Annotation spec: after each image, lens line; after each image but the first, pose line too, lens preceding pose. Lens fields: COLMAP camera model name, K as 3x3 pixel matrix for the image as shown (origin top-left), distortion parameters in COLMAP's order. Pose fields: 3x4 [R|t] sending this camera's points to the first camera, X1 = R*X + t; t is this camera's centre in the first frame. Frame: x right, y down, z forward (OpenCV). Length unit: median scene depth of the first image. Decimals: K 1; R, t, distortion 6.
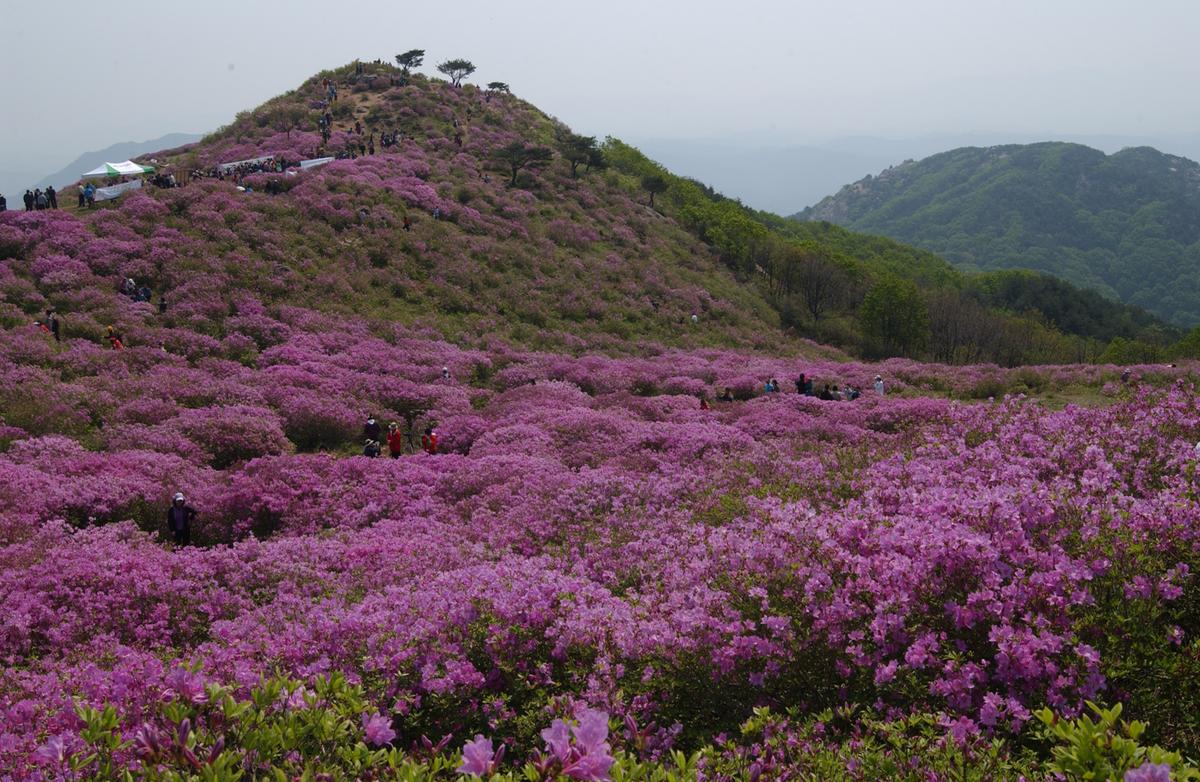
lens RADIAL K [[1291.9, 0, 600.0], [0, 1291.9, 391.0], [0, 0, 1]] dist [-0.075819, -0.000121]
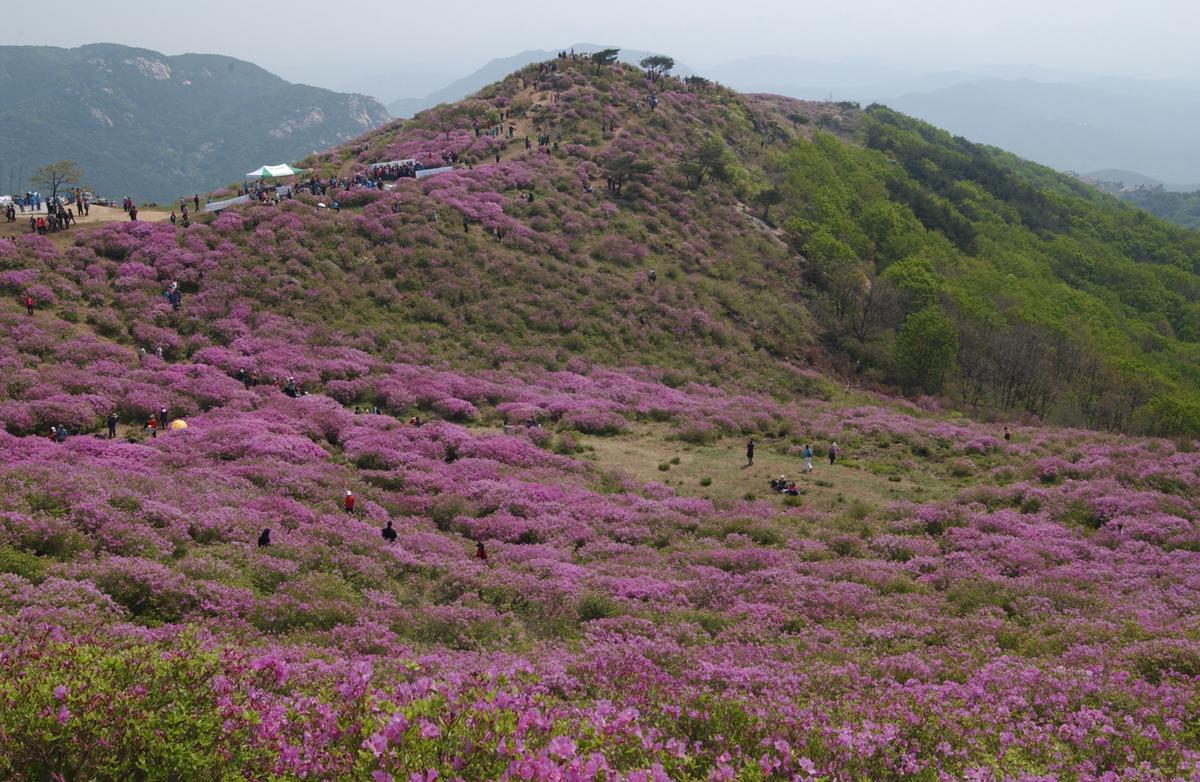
lens RADIAL K [[1445.7, 0, 600.0], [0, 1445.7, 391.0], [0, 0, 1]] dist [-0.101952, 0.037550]
pose [[0.941514, 0.119884, -0.314929, 0.301316], [-0.105238, 0.992438, 0.063174, -0.057590], [0.320121, -0.026337, 0.947011, -0.198214]]
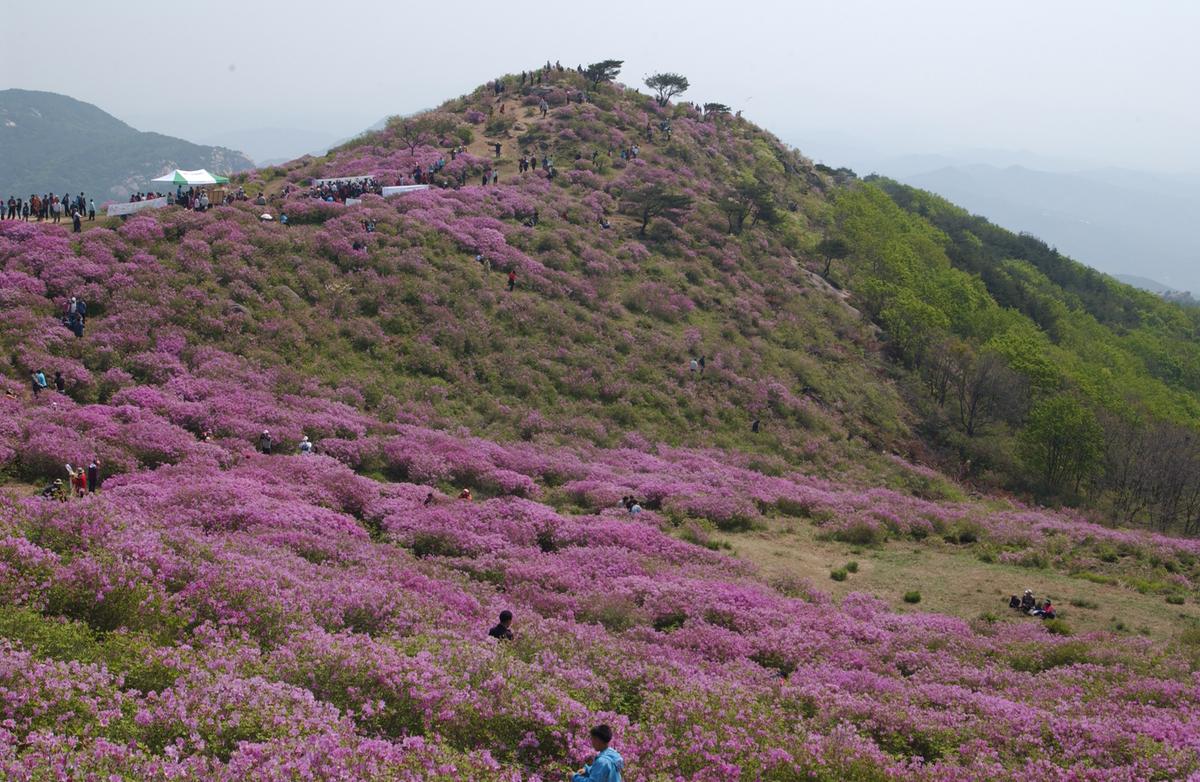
lens RADIAL K [[1723.9, 0, 602.4], [0, 1723.9, 370.5], [0, 0, 1]] dist [-0.090979, 0.079840]
pose [[0.957788, 0.123869, -0.259419, 0.192000], [-0.138068, 0.989725, -0.037175, -0.019630], [0.252148, 0.071423, 0.965049, -0.102630]]
